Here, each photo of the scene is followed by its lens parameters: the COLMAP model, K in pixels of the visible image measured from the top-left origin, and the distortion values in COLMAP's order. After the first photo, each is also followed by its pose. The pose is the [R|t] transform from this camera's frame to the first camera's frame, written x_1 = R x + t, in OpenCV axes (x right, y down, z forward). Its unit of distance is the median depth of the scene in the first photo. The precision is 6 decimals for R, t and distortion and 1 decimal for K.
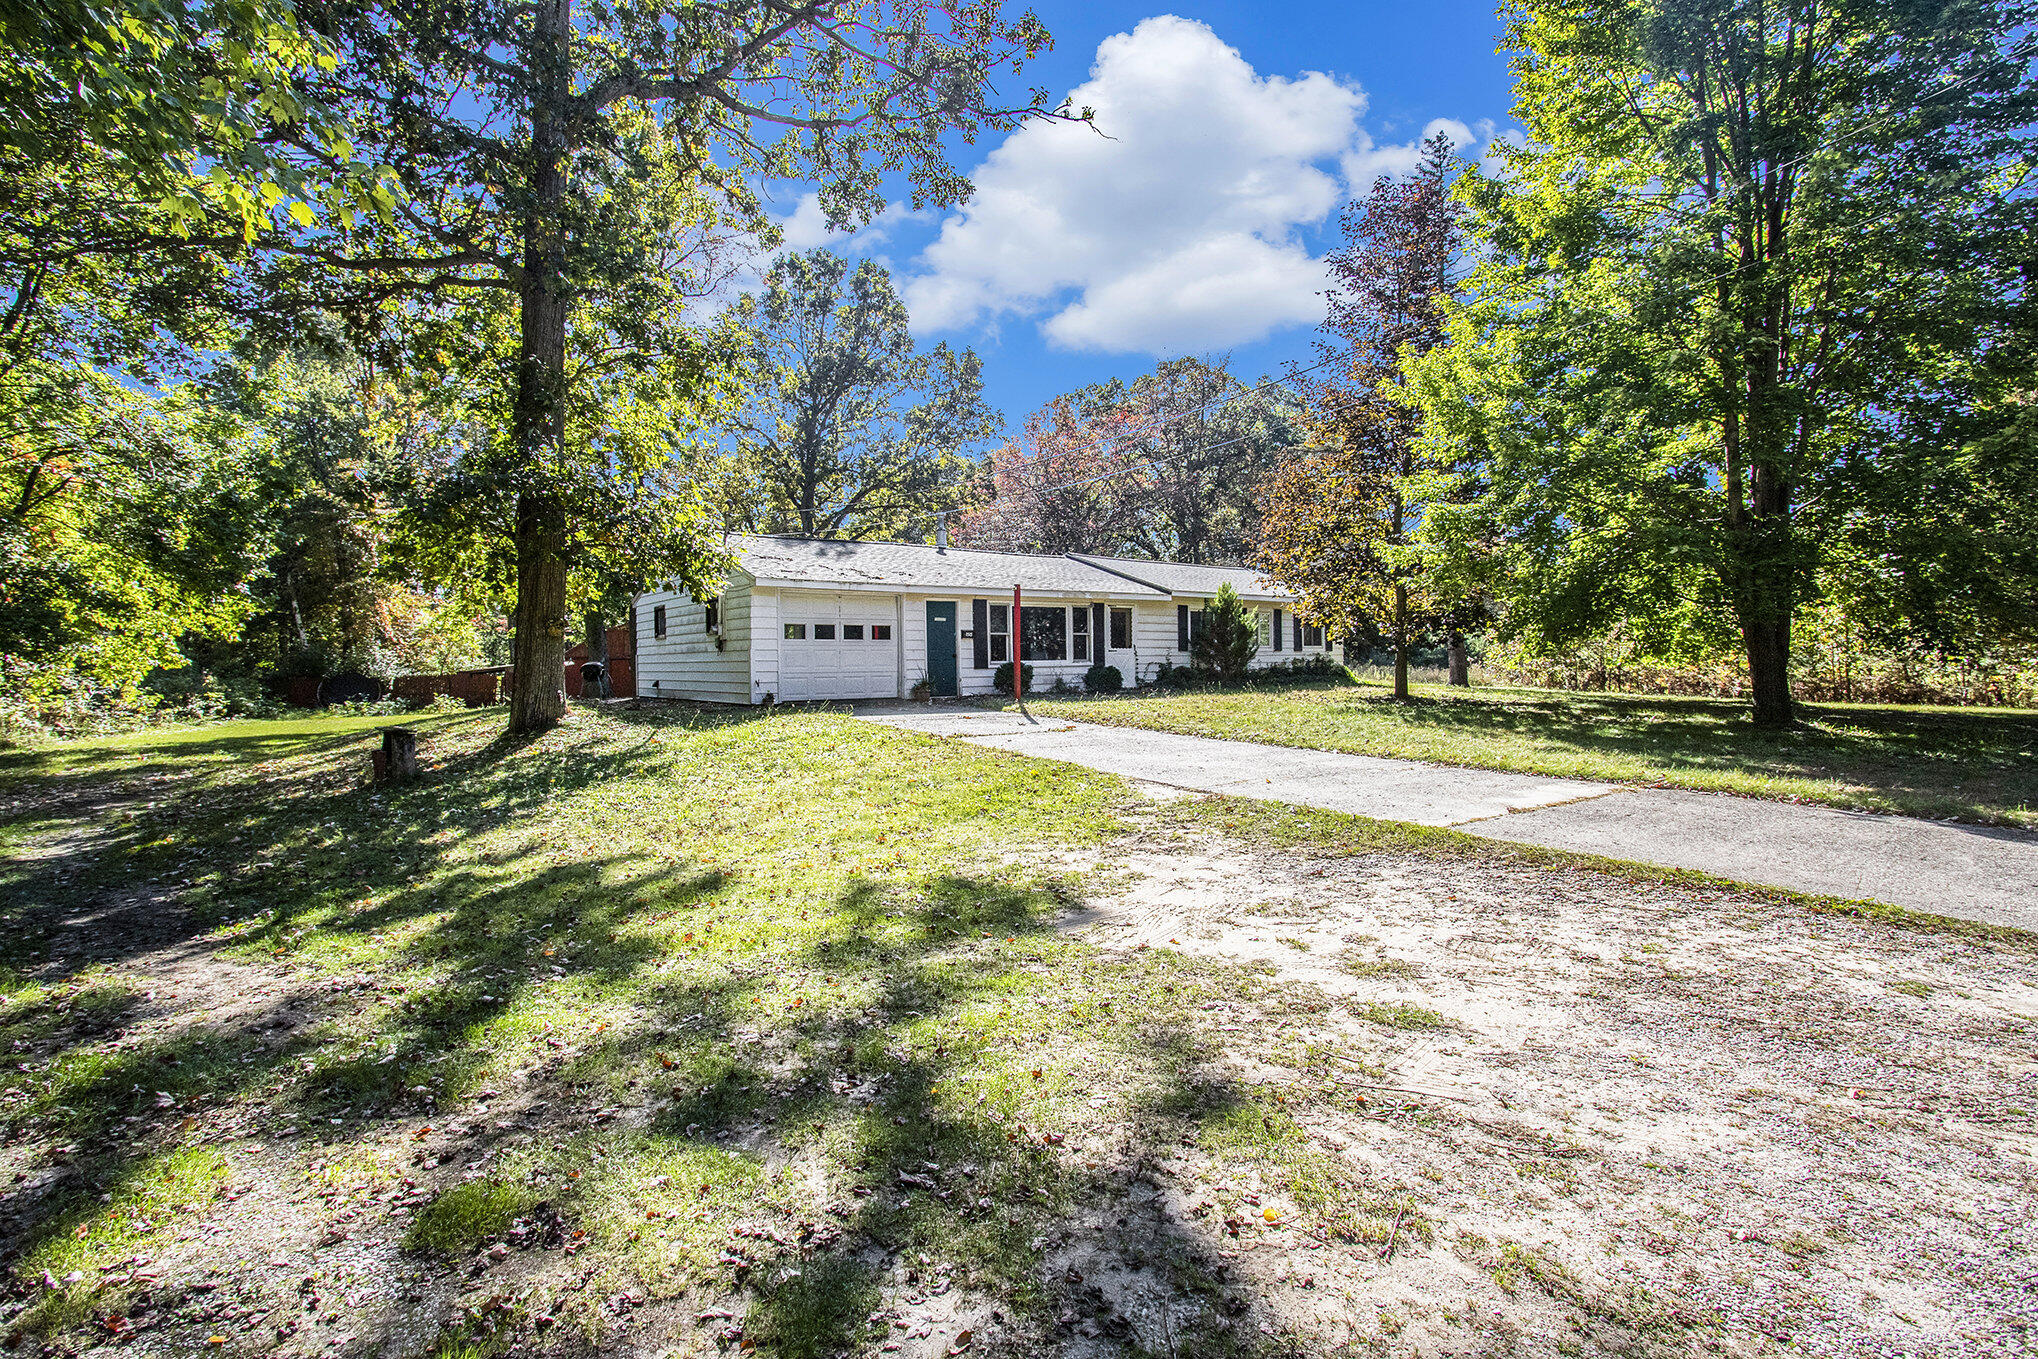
lens RADIAL K [[938.1, 0, 1019.0], [0, 938.1, 679.5], [0, 0, 1]] dist [0.000331, 0.000206]
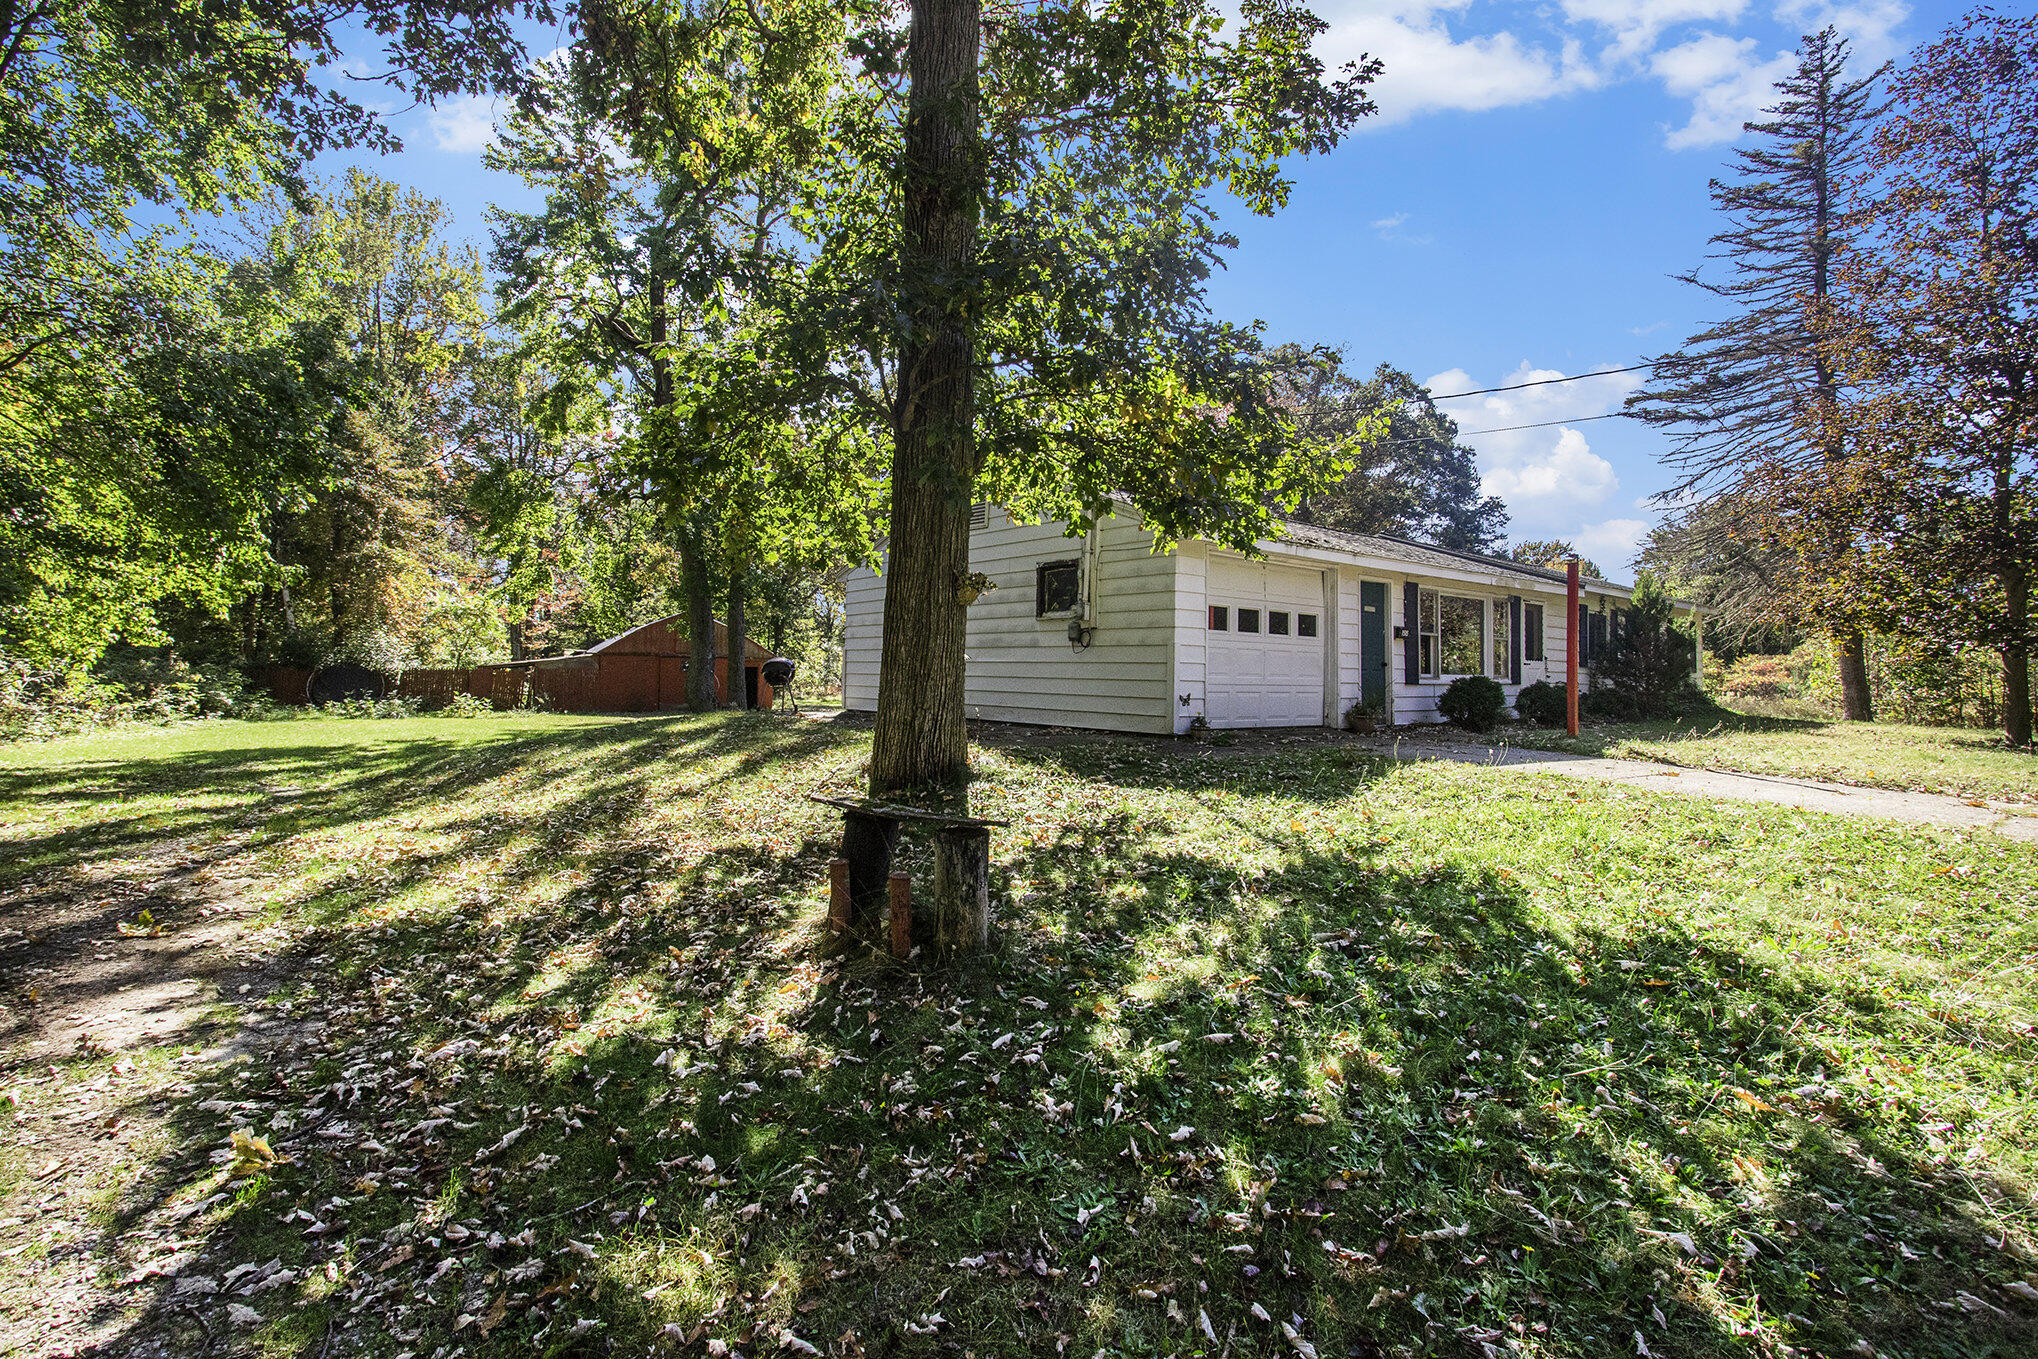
lens RADIAL K [[927.6, 0, 1019.0], [0, 927.6, 679.5], [0, 0, 1]] dist [-0.017908, -0.000269]
pose [[0.997961, 0.030695, 0.055969, -0.243849], [-0.029896, 0.999440, -0.015054, 0.001933], [-0.056400, 0.013350, 0.998319, 0.239529]]
